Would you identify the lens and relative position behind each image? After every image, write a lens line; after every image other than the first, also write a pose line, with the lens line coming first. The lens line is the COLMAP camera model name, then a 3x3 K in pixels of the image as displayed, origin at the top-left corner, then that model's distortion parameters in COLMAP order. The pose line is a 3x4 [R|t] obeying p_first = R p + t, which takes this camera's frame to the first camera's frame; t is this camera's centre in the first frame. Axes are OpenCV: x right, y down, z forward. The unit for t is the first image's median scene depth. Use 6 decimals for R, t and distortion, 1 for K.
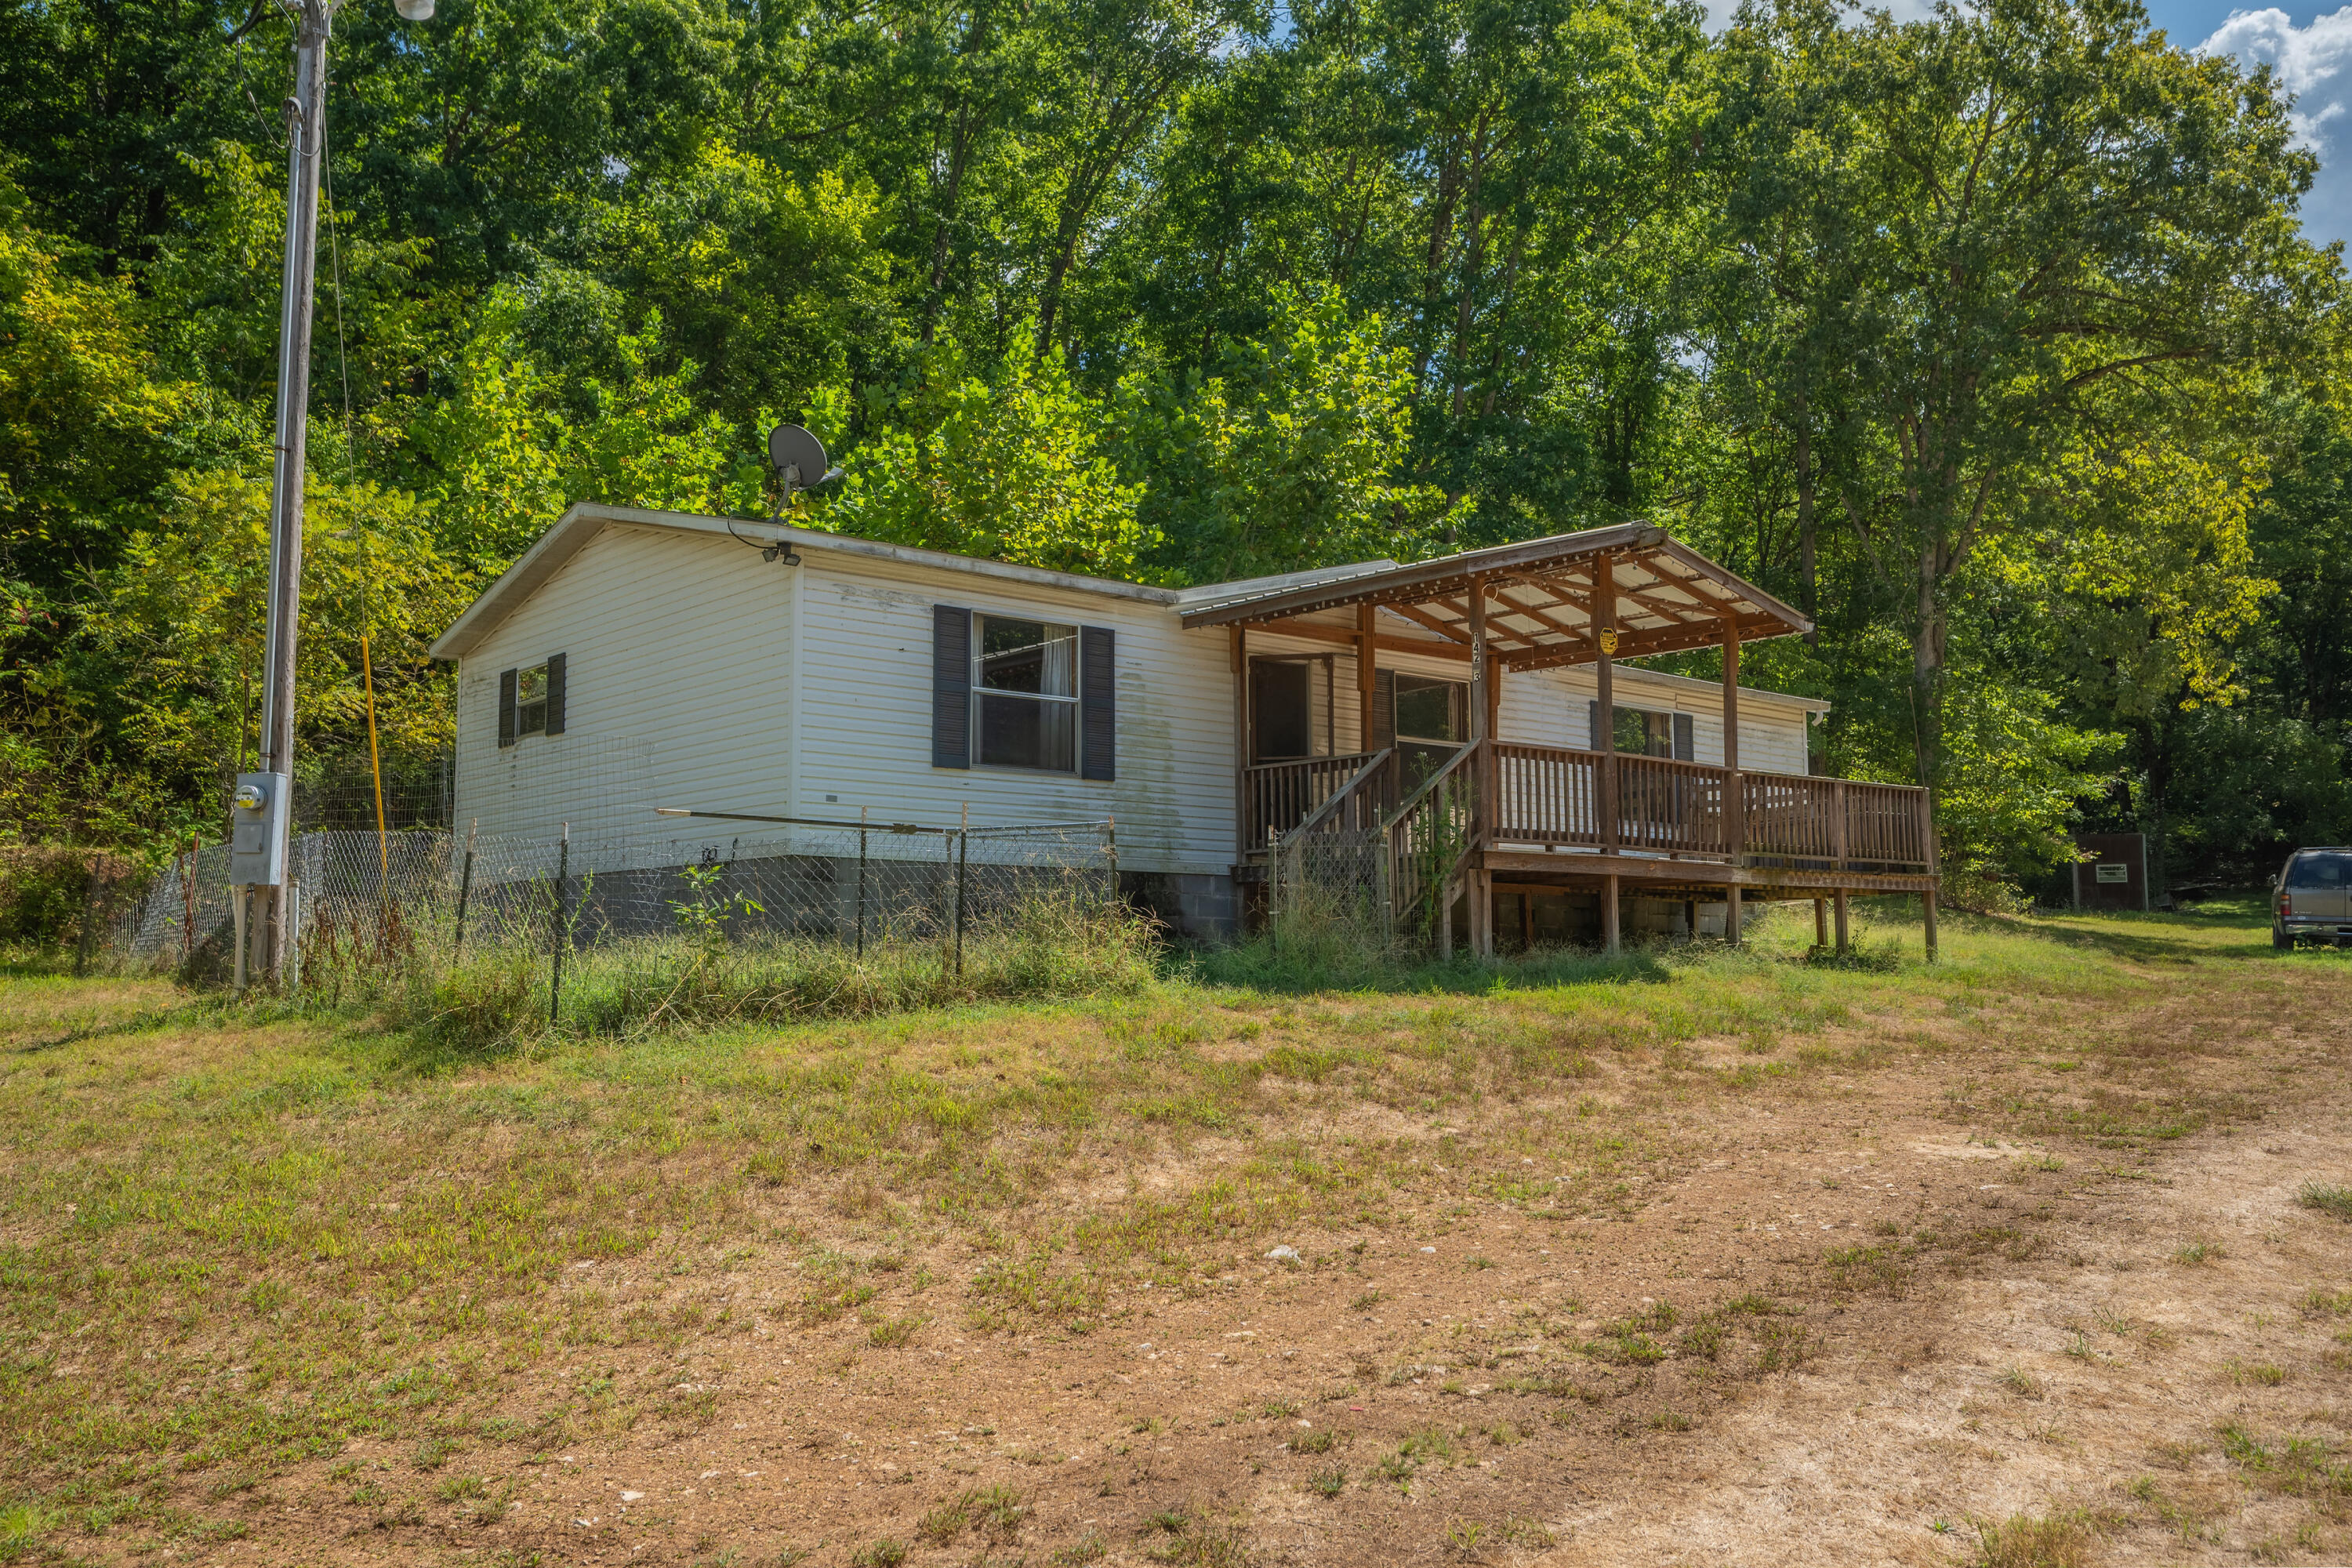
lens RADIAL K [[1937.0, 0, 1174.2], [0, 1937.0, 768.6], [0, 0, 1]] dist [-0.001201, -0.001904]
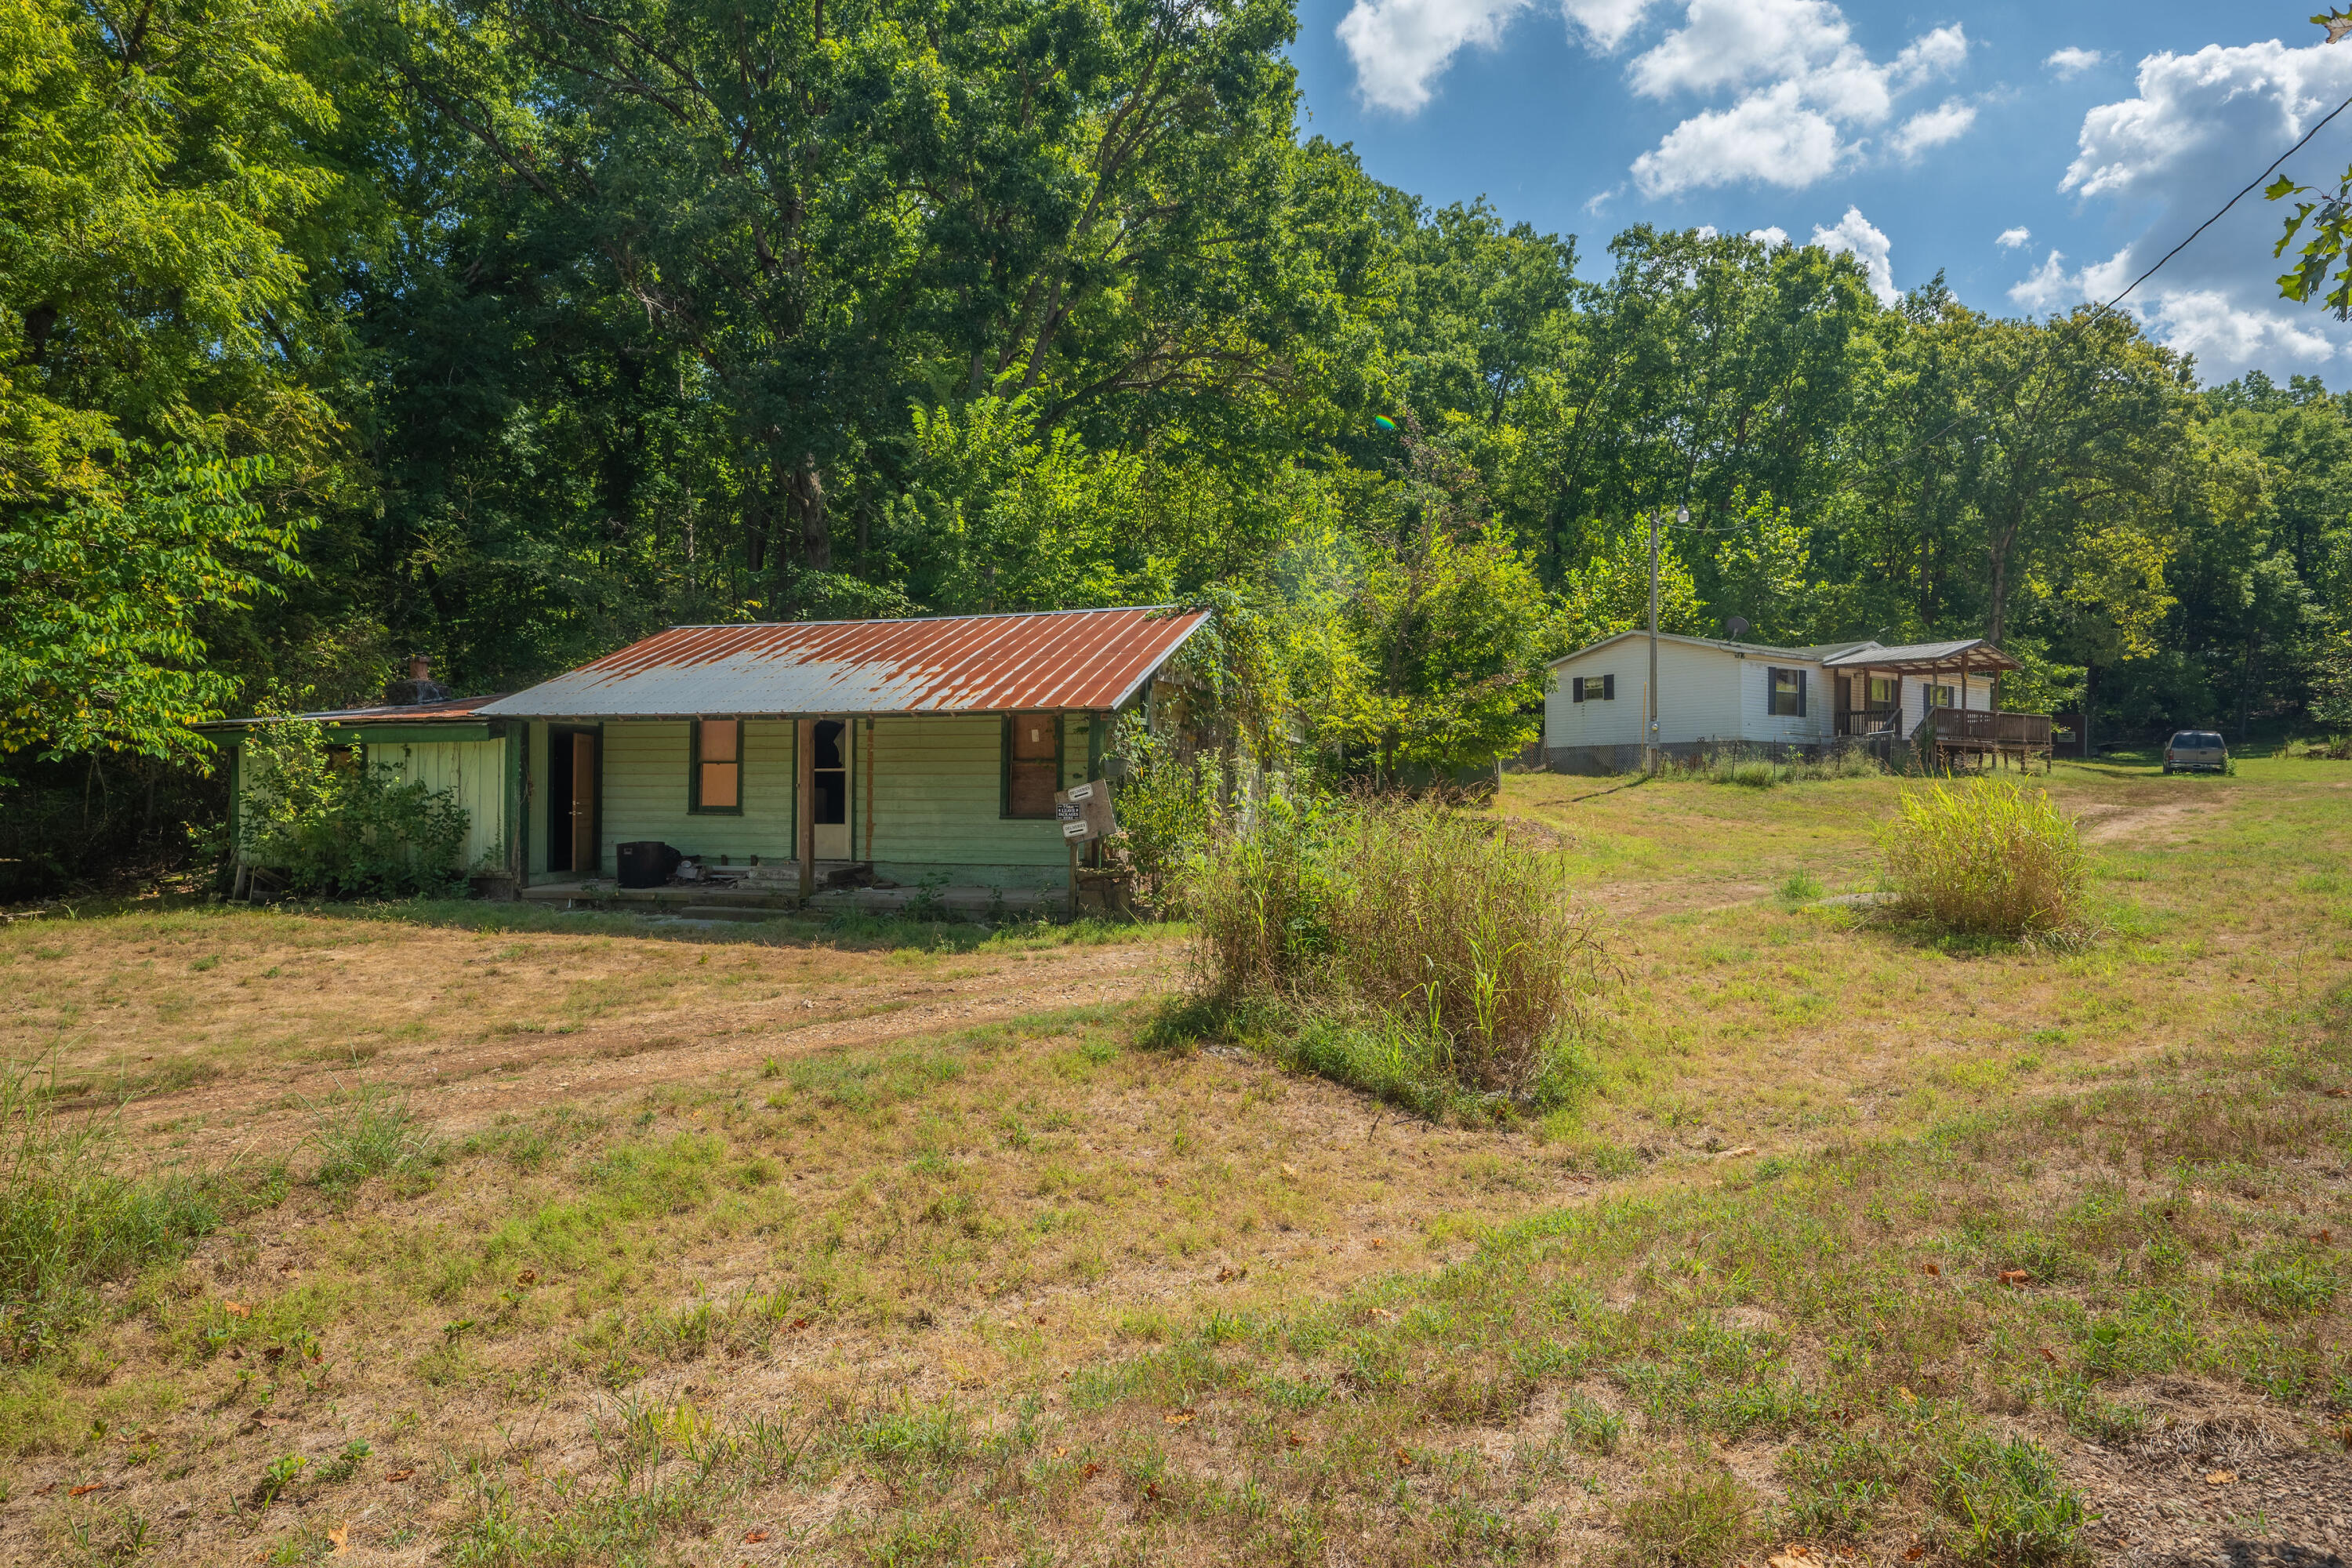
lens RADIAL K [[1458.4, 0, 1159.9], [0, 1458.4, 808.0], [0, 0, 1]] dist [0.006492, -0.001565]
pose [[0.996963, 0.008489, -0.077416, -0.932742], [0.000150, 0.993831, 0.110907, -0.115011], [0.077880, -0.110582, 0.990811, -1.570095]]
